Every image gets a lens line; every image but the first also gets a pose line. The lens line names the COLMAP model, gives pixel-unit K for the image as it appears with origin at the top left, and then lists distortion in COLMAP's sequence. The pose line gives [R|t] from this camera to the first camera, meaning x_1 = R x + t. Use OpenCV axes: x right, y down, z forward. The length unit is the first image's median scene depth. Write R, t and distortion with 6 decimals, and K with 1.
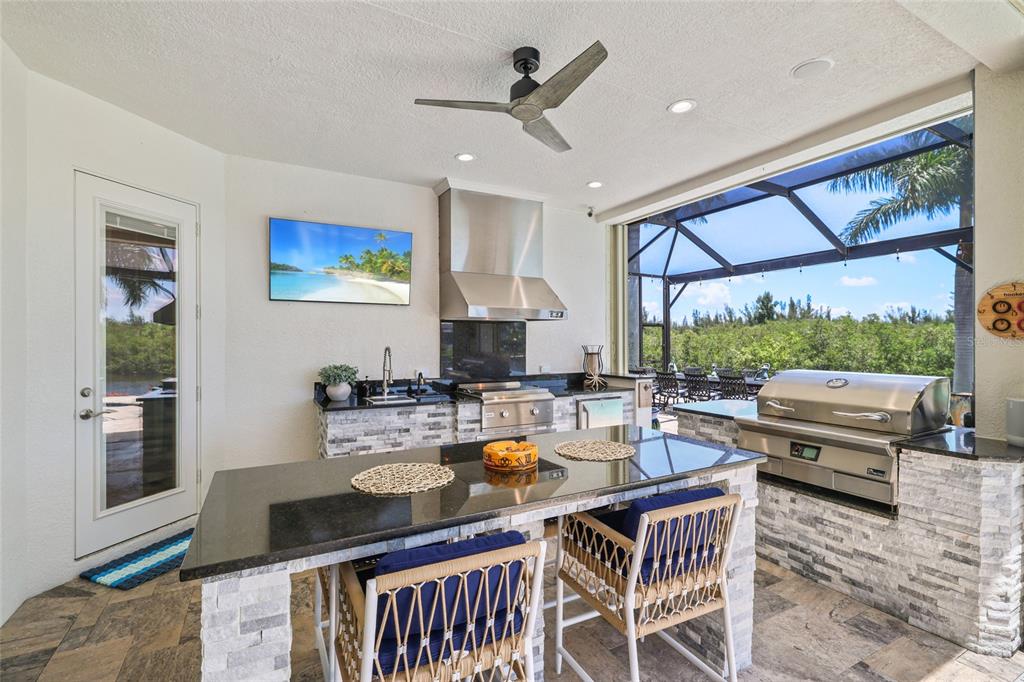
lens RADIAL K [[468.7, 0, 512.3], [0, 468.7, 340.0], [0, 0, 1]] dist [0.003001, 0.001003]
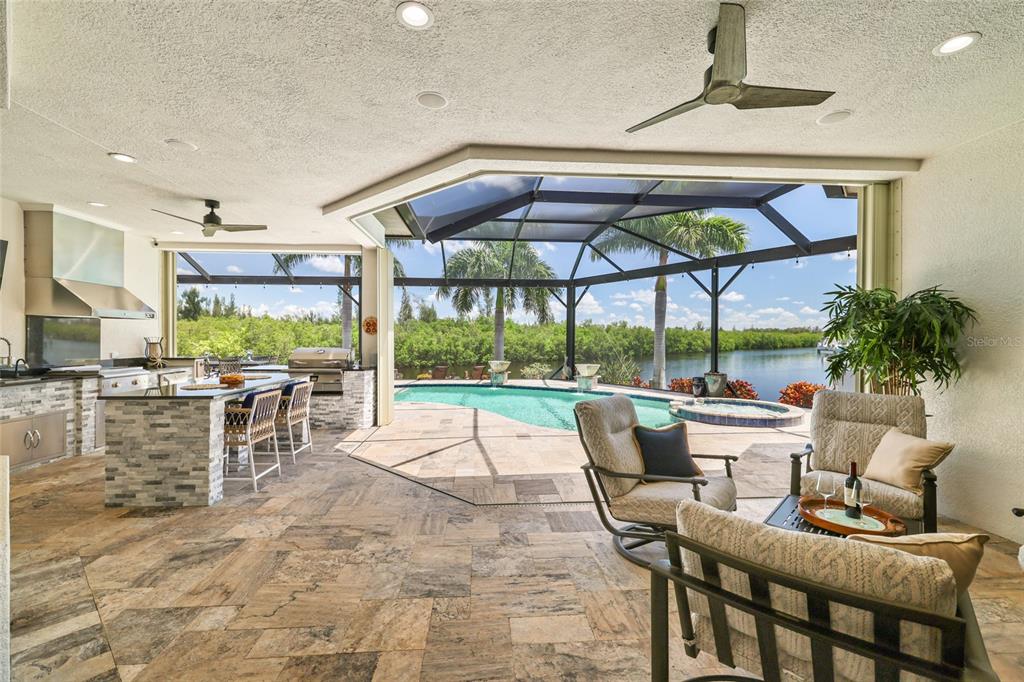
lens RADIAL K [[432.3, 0, 512.2], [0, 432.3, 338.4], [0, 0, 1]] dist [-0.003345, 0.000126]
pose [[0.413051, -0.001336, 0.910707, -0.641277], [-0.006336, 0.999971, 0.004340, 0.003189], [-0.910686, -0.007563, 0.413030, -0.572840]]
